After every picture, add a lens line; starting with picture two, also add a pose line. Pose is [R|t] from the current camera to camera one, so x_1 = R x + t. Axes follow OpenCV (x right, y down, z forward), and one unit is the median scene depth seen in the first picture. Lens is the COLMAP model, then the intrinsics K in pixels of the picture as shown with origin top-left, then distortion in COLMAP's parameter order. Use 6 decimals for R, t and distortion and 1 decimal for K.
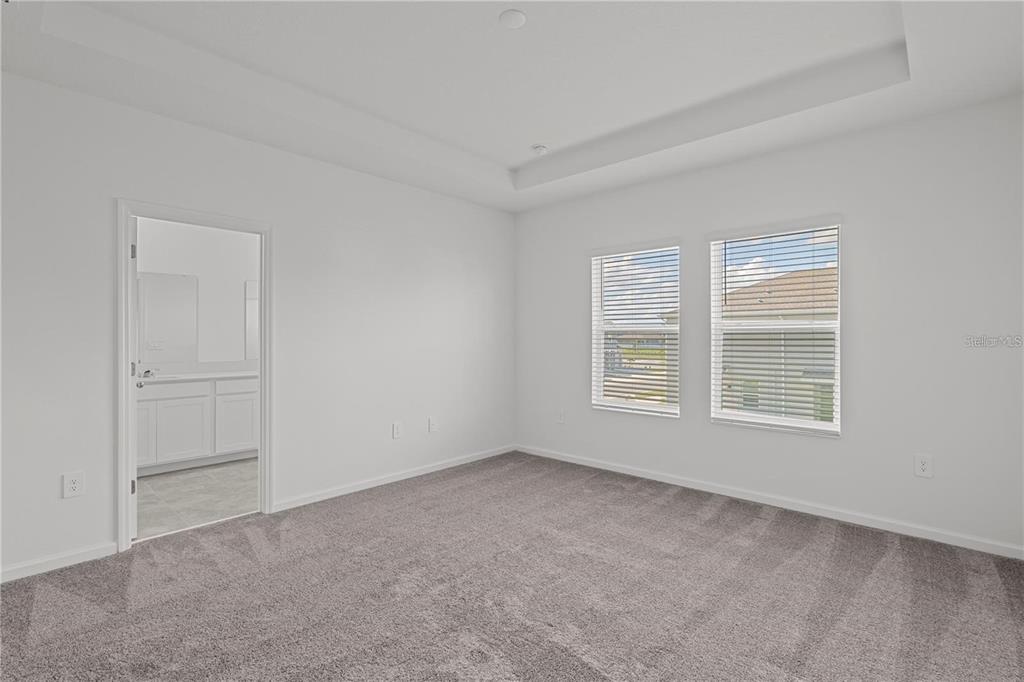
lens RADIAL K [[471.9, 0, 504.5], [0, 471.9, 338.6], [0, 0, 1]] dist [0.000120, -0.001012]
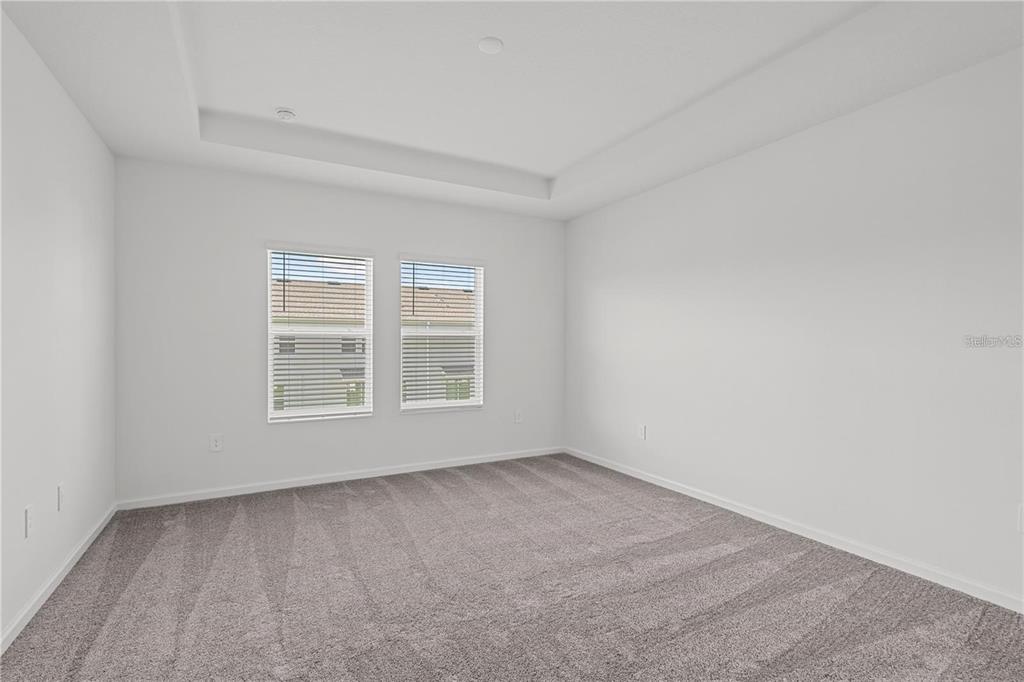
lens RADIAL K [[471.9, 0, 504.6], [0, 471.9, 339.5], [0, 0, 1]] dist [0.000120, -0.001012]
pose [[0.328552, 0.010382, 0.944429, -0.528201], [0.000385, 0.999938, -0.011126, 0.005107], [-0.944486, 0.004019, 0.328528, 0.330819]]
